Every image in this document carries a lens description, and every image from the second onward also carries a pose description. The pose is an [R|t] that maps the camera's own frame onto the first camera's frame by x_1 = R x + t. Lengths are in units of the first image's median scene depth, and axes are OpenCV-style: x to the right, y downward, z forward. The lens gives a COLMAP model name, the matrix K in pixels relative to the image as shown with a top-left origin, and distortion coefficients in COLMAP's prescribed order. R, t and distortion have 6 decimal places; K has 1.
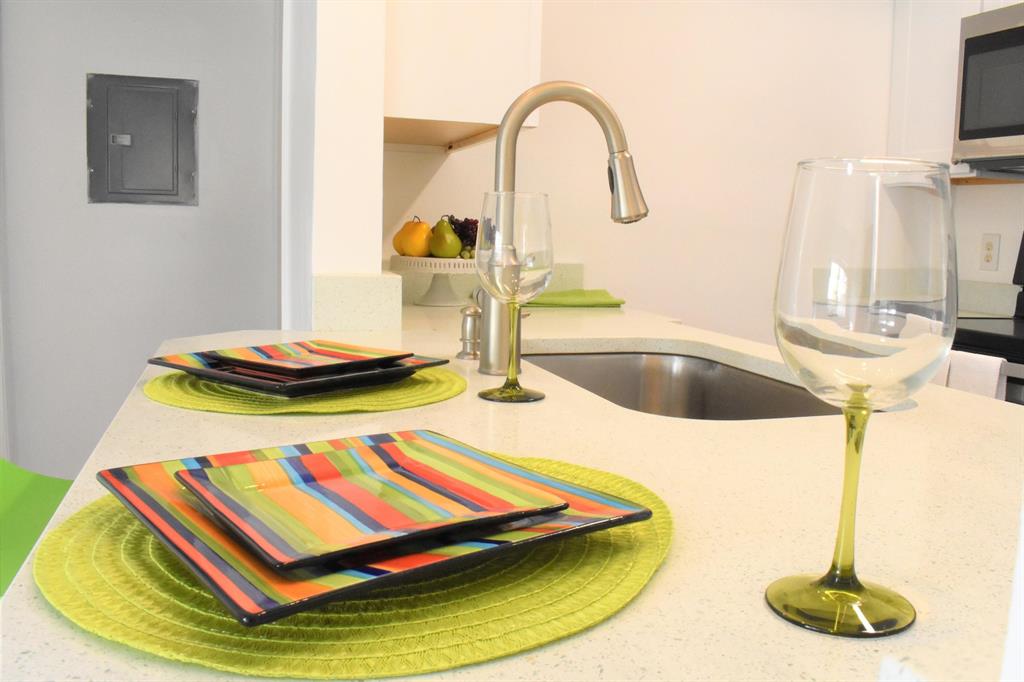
lens RADIAL K [[921.1, 0, 519.9], [0, 921.1, 335.6], [0, 0, 1]] dist [-0.099775, 0.024497]
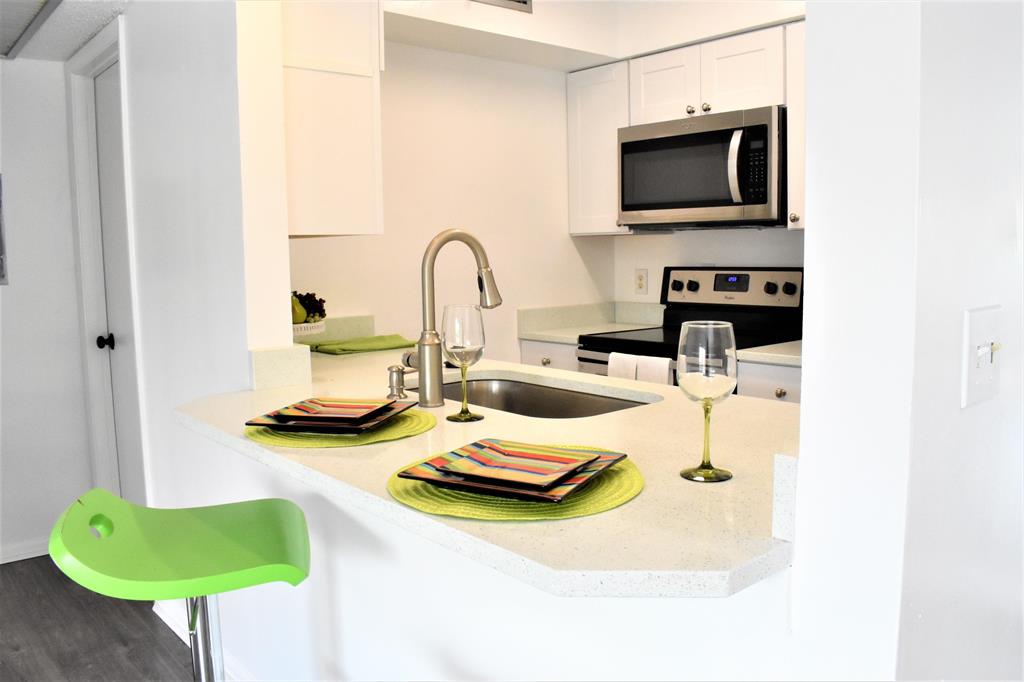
lens RADIAL K [[825.2, 0, 503.7], [0, 825.2, 345.1], [0, 0, 1]] dist [-0.088648, 0.018897]
pose [[0.934061, -0.089916, 0.345608, -0.367840], [0.091325, 0.995746, 0.012242, -0.067871], [-0.345238, 0.020127, 0.938299, -0.407354]]
